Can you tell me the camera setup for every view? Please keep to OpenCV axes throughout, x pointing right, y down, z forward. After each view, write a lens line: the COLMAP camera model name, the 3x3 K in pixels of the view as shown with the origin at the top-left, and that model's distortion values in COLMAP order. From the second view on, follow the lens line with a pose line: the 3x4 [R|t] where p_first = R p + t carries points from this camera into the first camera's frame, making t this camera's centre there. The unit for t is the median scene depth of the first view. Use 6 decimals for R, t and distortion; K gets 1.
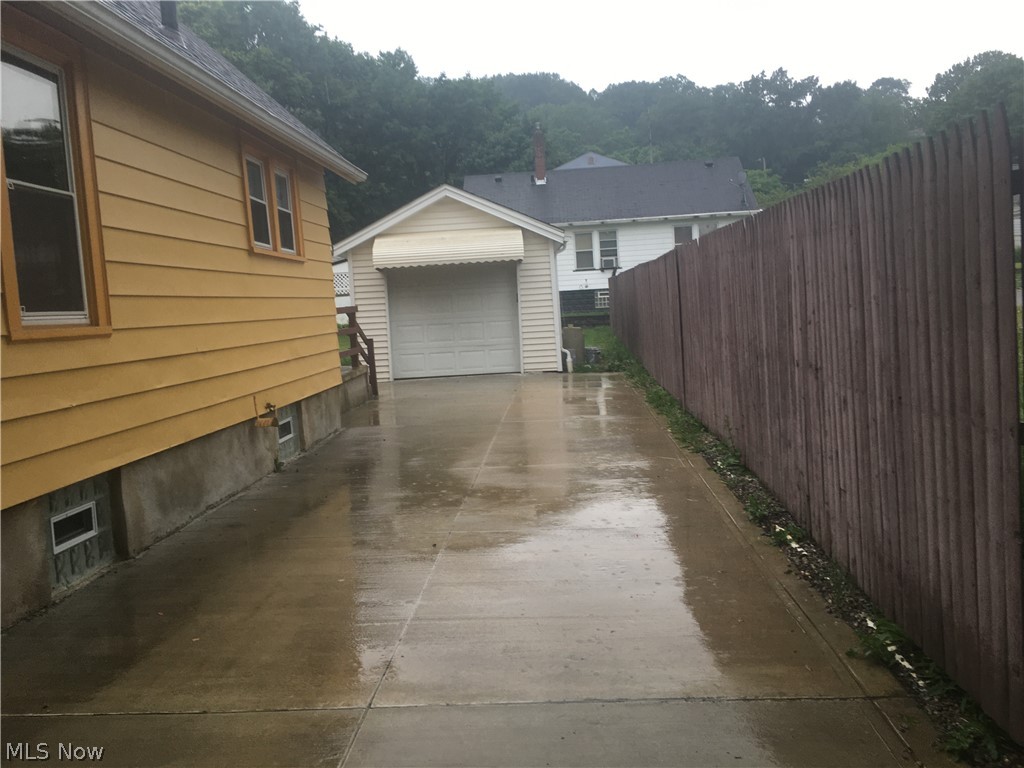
lens RADIAL K [[854.1, 0, 508.7], [0, 854.1, 432.4], [0, 0, 1]] dist [0.014930, 0.001081]
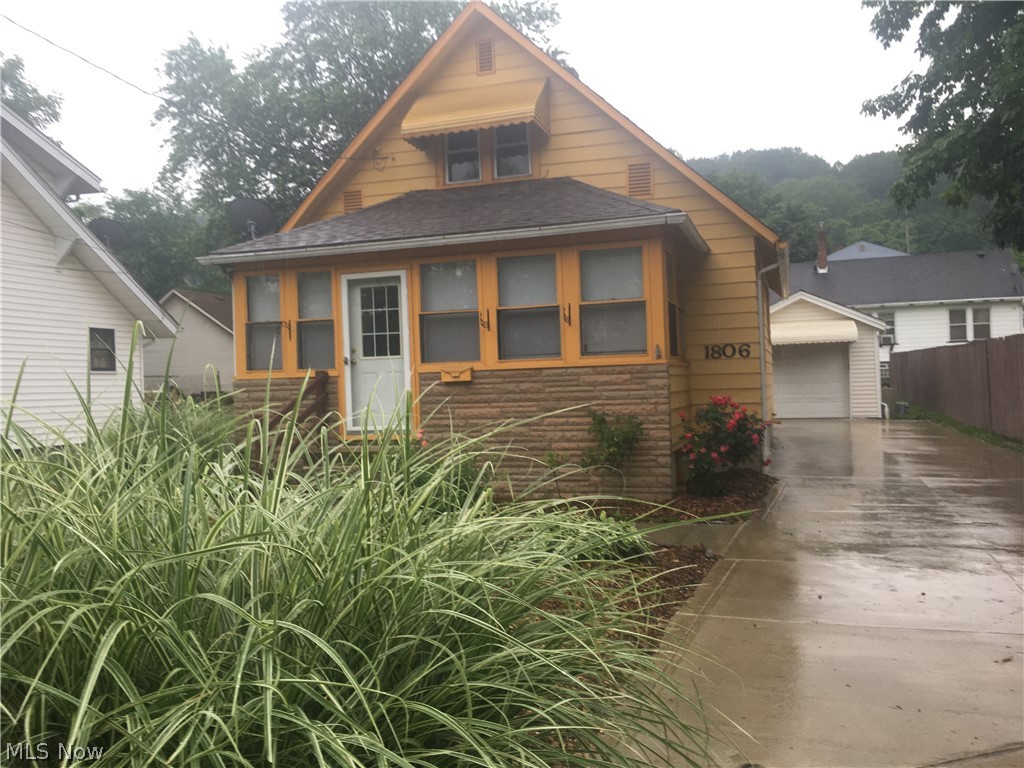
lens RADIAL K [[876.6, 0, 512.0], [0, 876.6, 384.0], [0, 0, 1]] dist [0.073476, -0.126351]
pose [[0.969491, 0.027695, -0.243556, -0.081811], [-0.060405, 0.989949, -0.127878, 0.045296], [0.237566, 0.138689, 0.961420, -0.265055]]
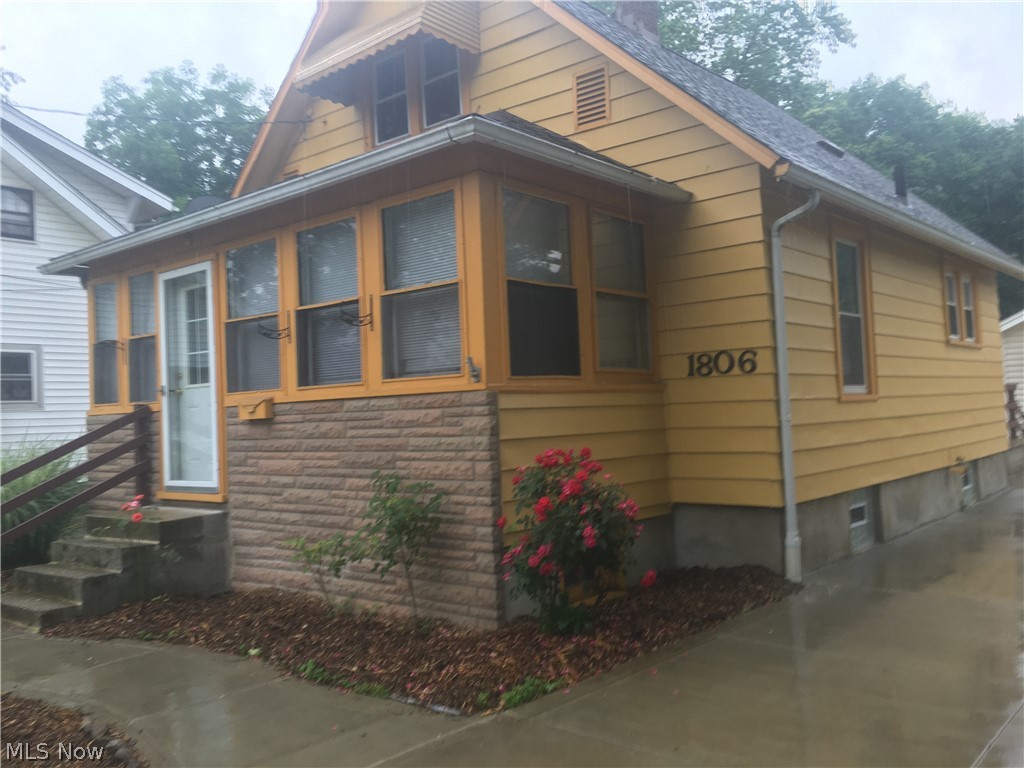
lens RADIAL K [[868.7, 0, 505.9], [0, 868.7, 390.6], [0, 0, 1]] dist [0.083358, -0.114464]
pose [[0.793996, 0.011545, -0.607813, -0.003100], [-0.095979, 0.989661, -0.106582, 0.016436], [0.600298, 0.142963, 0.786895, -0.105876]]
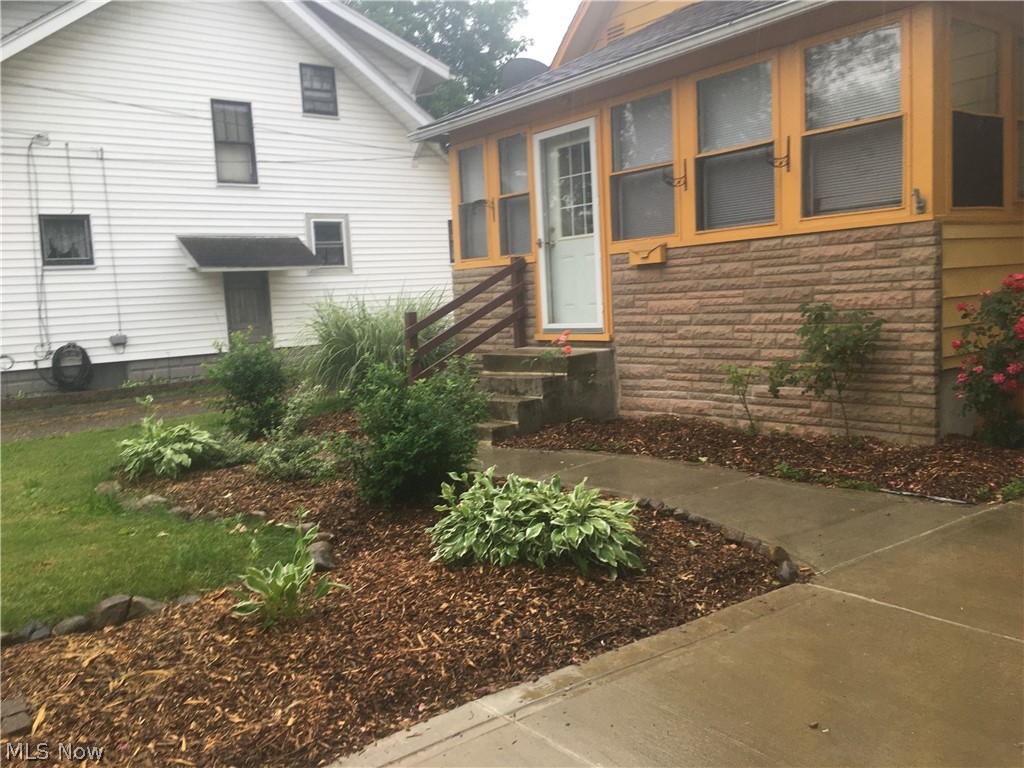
lens RADIAL K [[868.7, 0, 505.9], [0, 868.7, 390.6], [0, 0, 1]] dist [0.083358, -0.114464]
pose [[0.661931, 0.103618, -0.742368, -0.028500], [-0.088639, 0.994271, 0.059744, 0.029088], [0.744305, 0.026256, 0.667323, -0.154595]]
